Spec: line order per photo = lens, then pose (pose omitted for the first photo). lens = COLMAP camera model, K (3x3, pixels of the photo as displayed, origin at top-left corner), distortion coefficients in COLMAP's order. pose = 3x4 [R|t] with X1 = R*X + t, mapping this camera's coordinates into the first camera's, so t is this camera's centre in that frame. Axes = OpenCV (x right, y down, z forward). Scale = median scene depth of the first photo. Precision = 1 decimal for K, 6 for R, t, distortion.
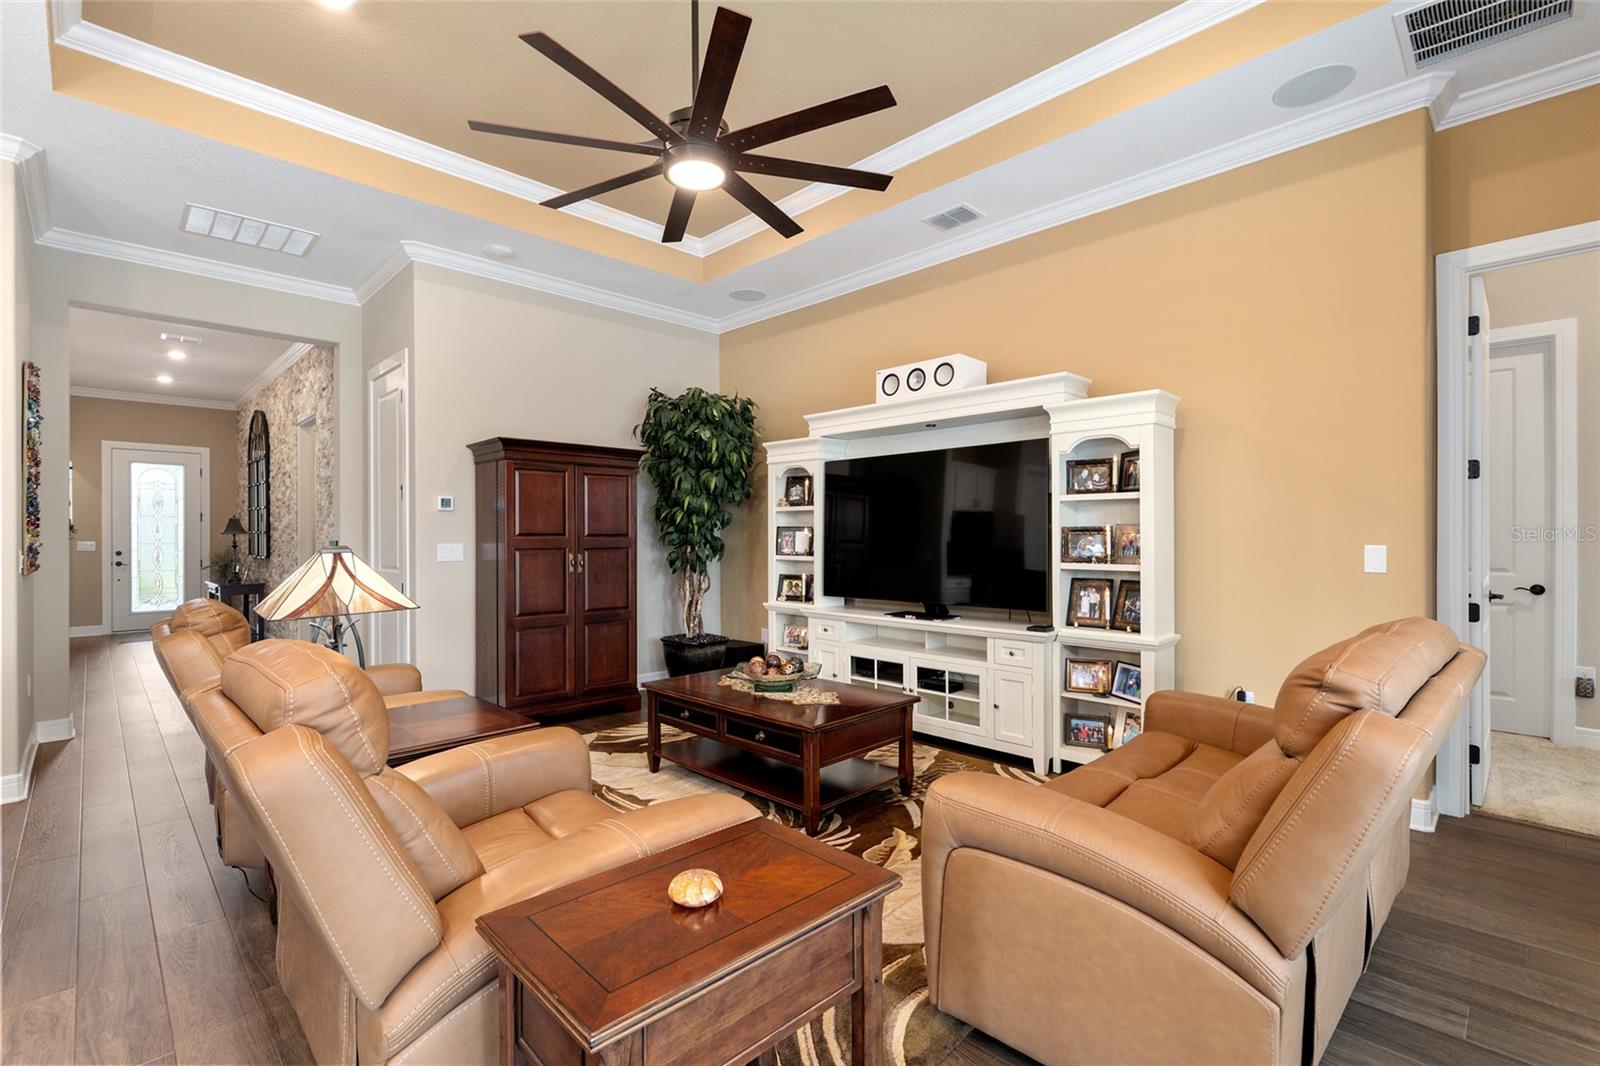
lens RADIAL K [[723.0, 0, 797.9], [0, 723.0, 535.0], [0, 0, 1]] dist [-0.000053, -0.000192]
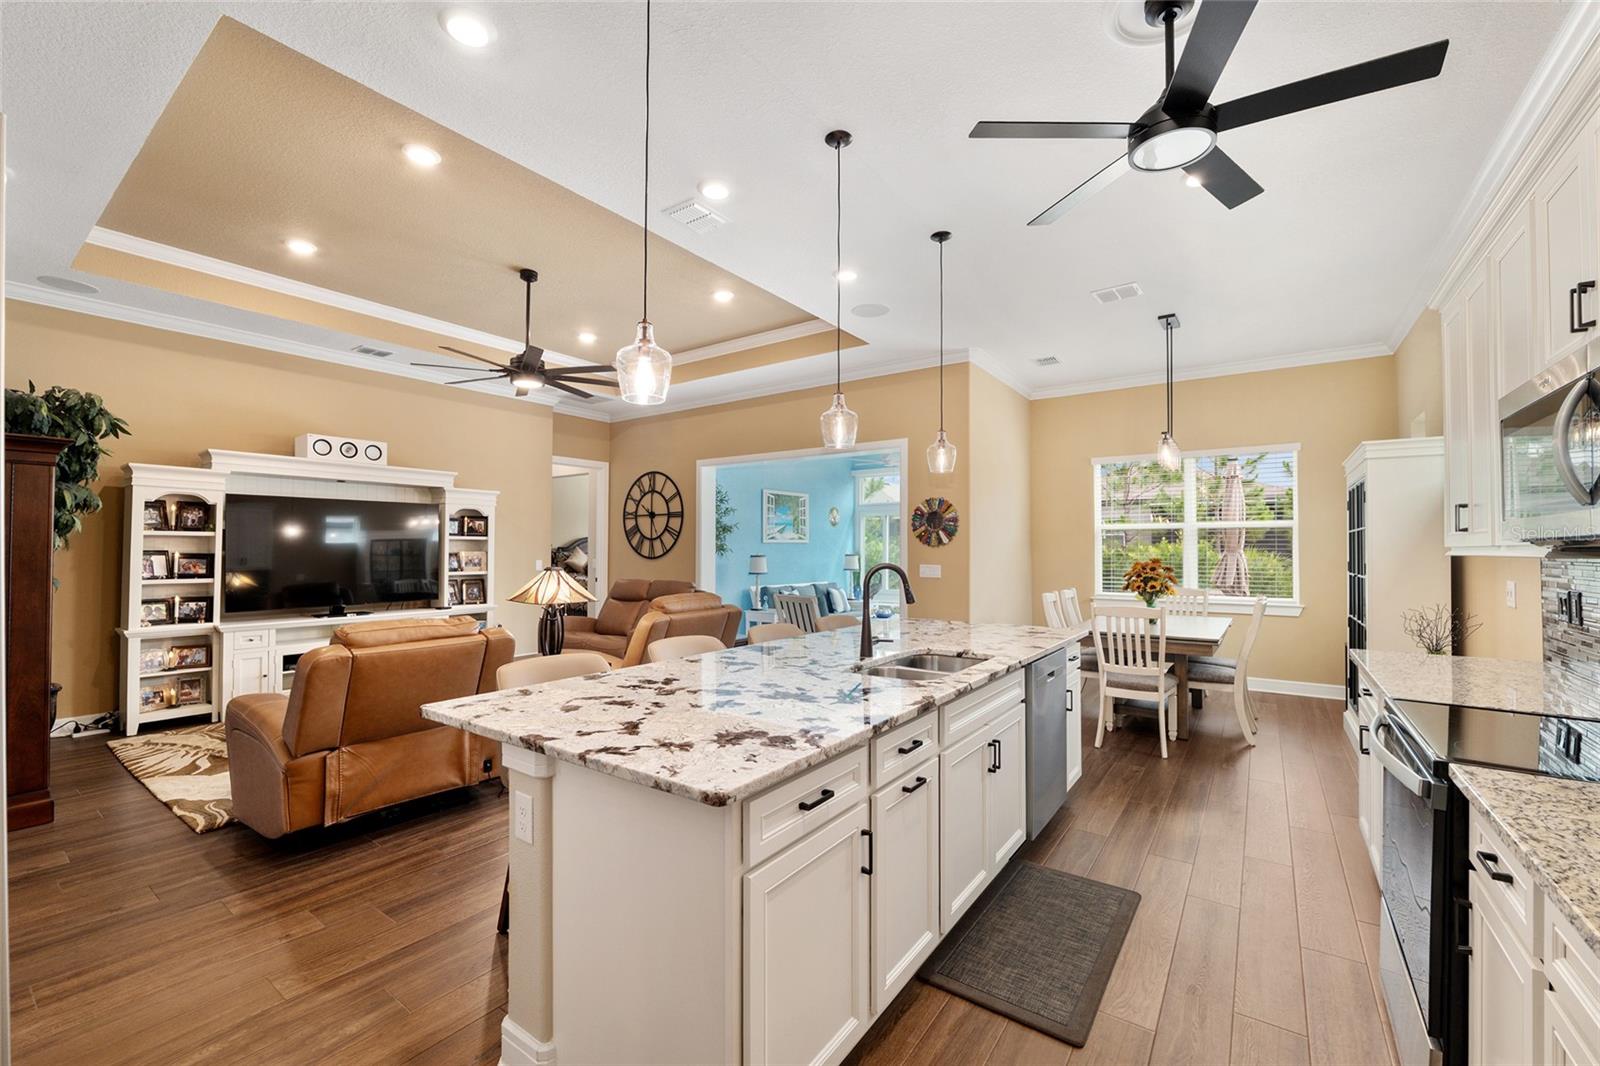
lens RADIAL K [[657.5, 0, 796.6], [0, 657.5, 536.5], [0, 0, 1]] dist [-0.013263, 0.000349]
pose [[-0.174175, 0.021582, 0.984478, -1.232350], [-0.001080, 0.999755, -0.022107, -0.014390], [-0.984714, -0.004913, -0.174109, 0.336294]]
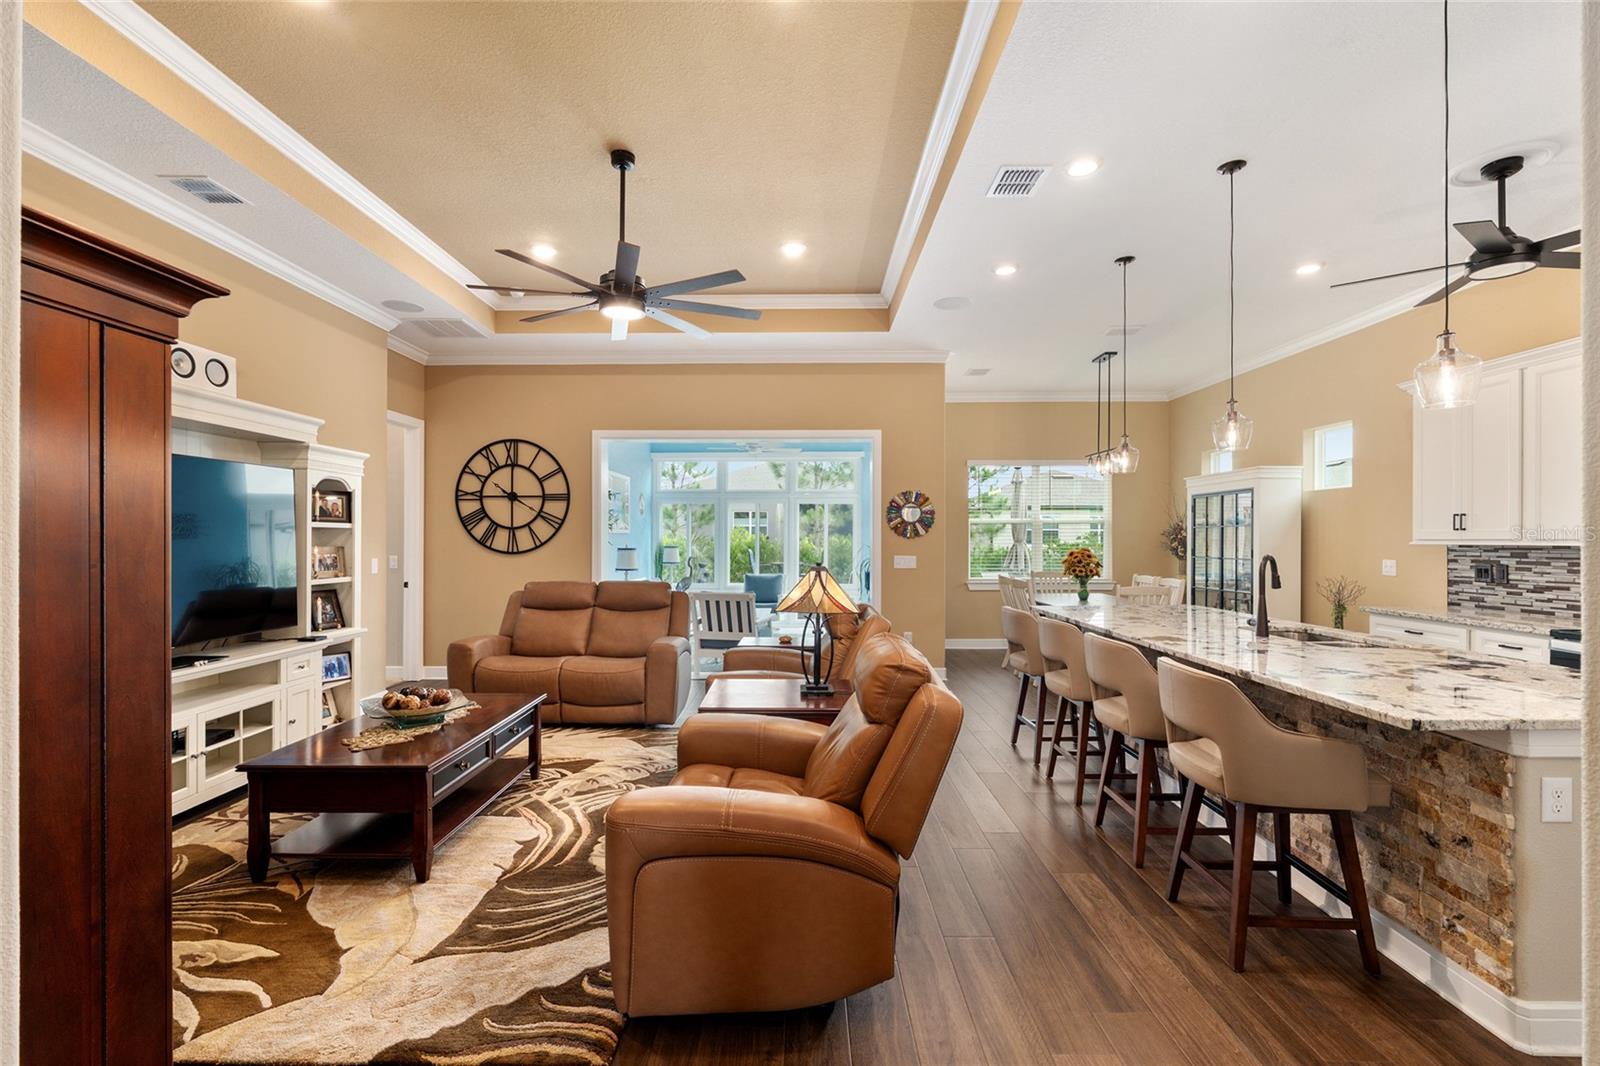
lens RADIAL K [[687.9, 0, 796.6], [0, 687.9, 540.5], [0, 0, 1]] dist [-0.003519, -0.000418]
pose [[-0.708421, 0.002155, 0.705786, -0.810327], [0.002796, 0.999996, -0.000247, -0.019157], [-0.705784, 0.001798, -0.708425, 1.025011]]
